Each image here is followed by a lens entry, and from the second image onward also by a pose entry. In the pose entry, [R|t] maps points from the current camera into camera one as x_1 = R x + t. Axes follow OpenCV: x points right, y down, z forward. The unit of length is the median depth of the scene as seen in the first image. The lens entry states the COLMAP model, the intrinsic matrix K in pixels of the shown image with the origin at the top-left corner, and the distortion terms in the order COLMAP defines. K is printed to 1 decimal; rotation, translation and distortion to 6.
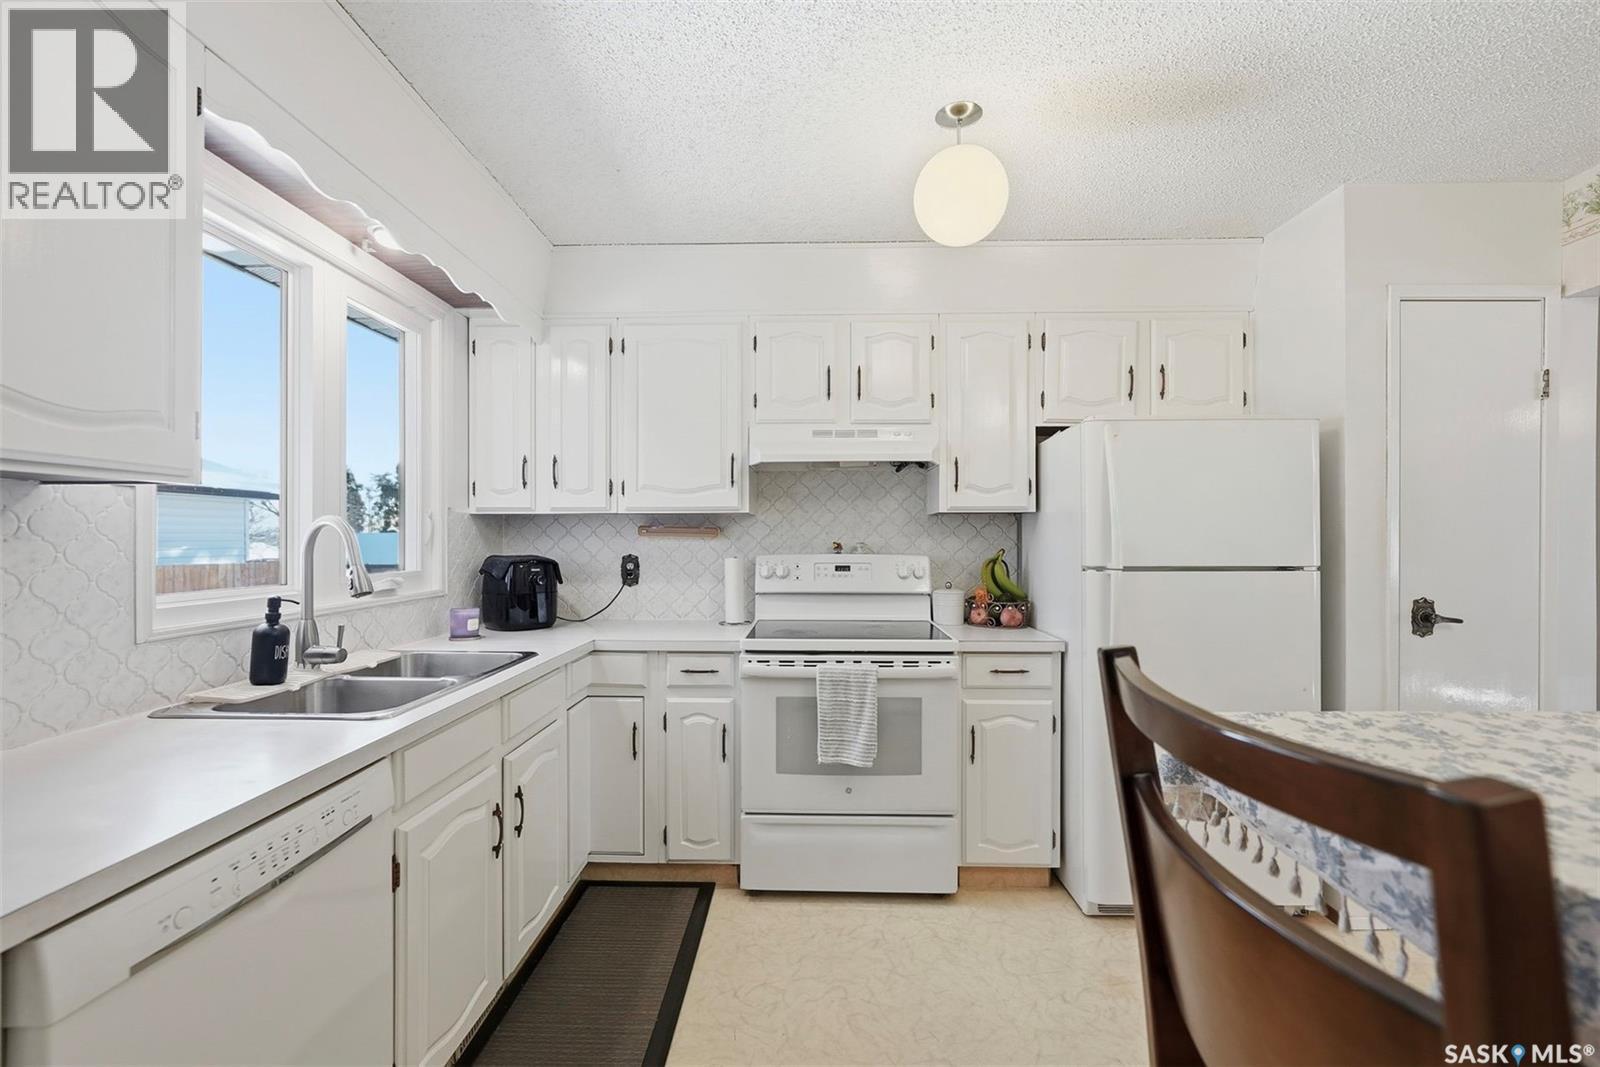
lens RADIAL K [[694.3, 0, 793.1], [0, 694.3, 538.1], [0, 0, 1]] dist [-0.003624, 0.000129]
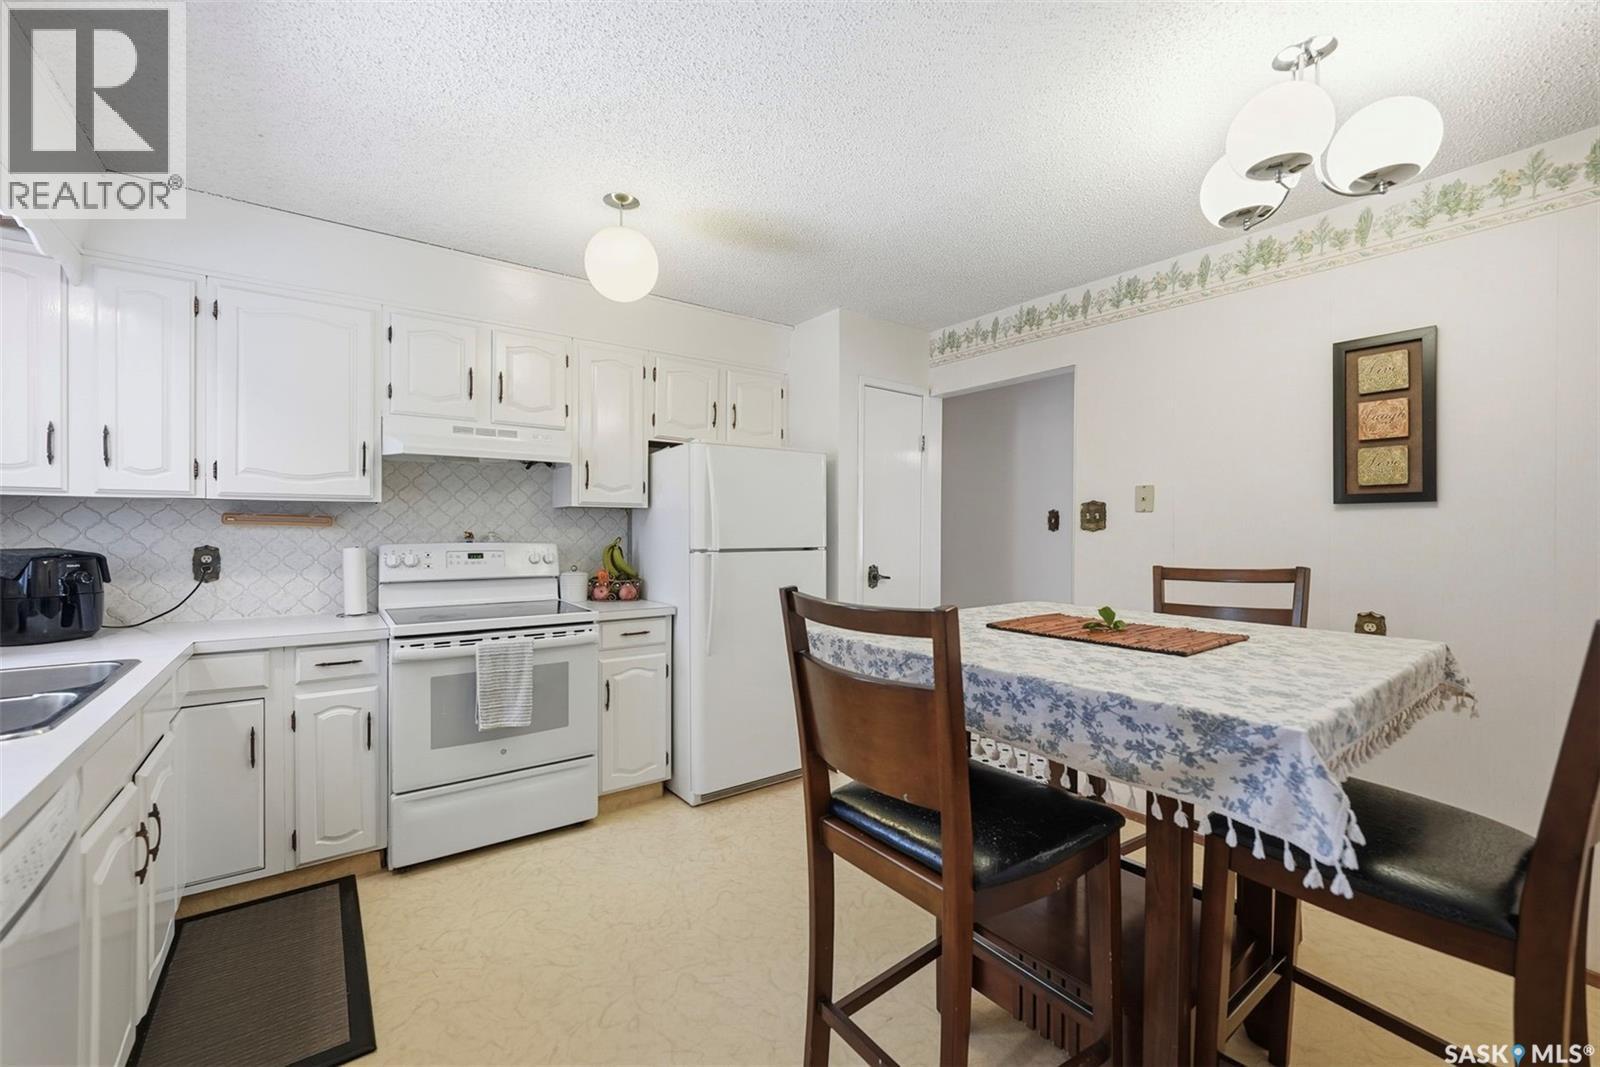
lens RADIAL K [[658.3, 0, 800.0], [0, 658.3, 533.5], [0, 0, 1]] dist [0.000650, 0.000150]
pose [[0.787771, -0.001562, 0.615966, -0.190433], [-0.003799, 0.999965, 0.007394, -0.000821], [-0.615956, -0.008165, 0.787738, -0.131576]]
